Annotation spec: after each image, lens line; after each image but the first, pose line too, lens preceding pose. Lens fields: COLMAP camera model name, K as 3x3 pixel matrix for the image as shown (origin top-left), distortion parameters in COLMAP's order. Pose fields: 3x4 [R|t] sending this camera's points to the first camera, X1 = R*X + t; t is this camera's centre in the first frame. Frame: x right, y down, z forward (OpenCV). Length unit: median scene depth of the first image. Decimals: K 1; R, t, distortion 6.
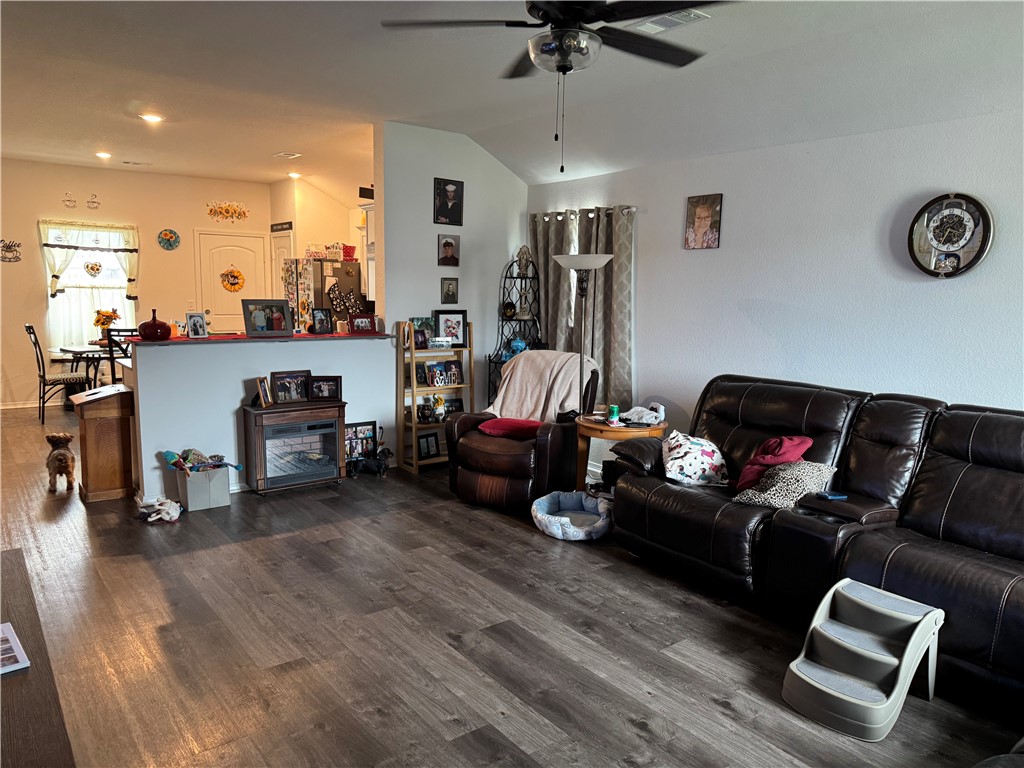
lens RADIAL K [[729.4, 0, 505.6], [0, 729.4, 387.7], [0, 0, 1]] dist [0.041817, -0.000842]
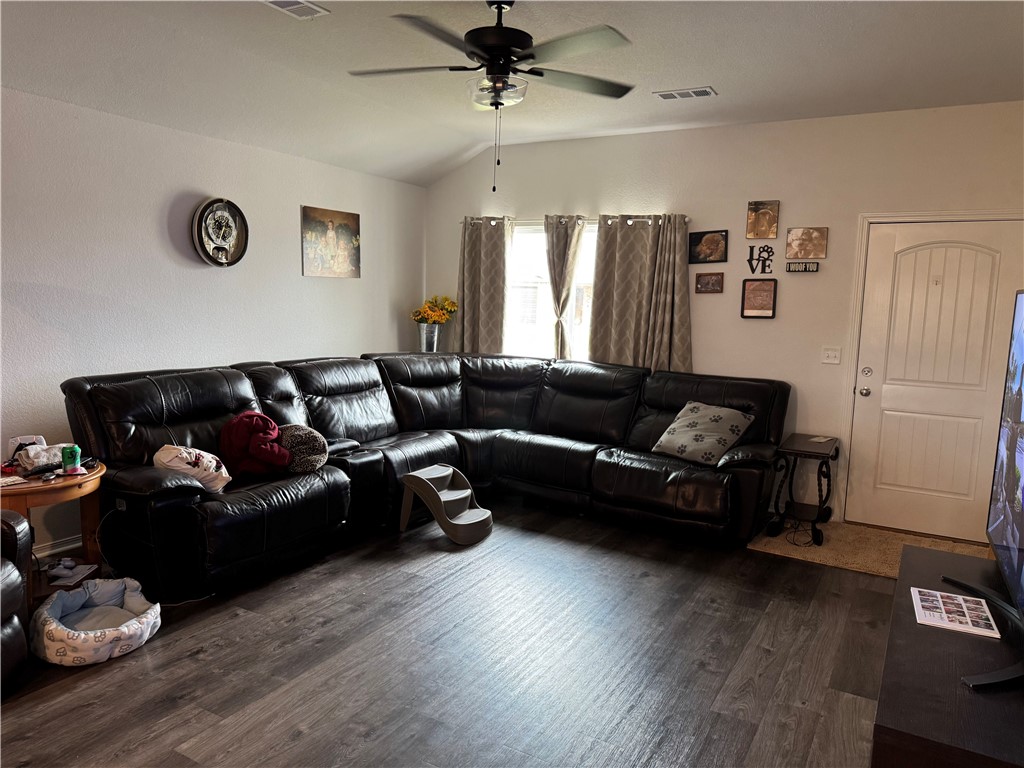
lens RADIAL K [[729.4, 0, 505.9], [0, 729.4, 379.2], [0, 0, 1]] dist [0.041817, -0.000842]
pose [[-0.376316, -0.137418, 0.916244, -0.748764], [0.099574, 0.977213, 0.187459, -0.148057], [-0.921125, 0.161778, -0.354057, 1.036329]]
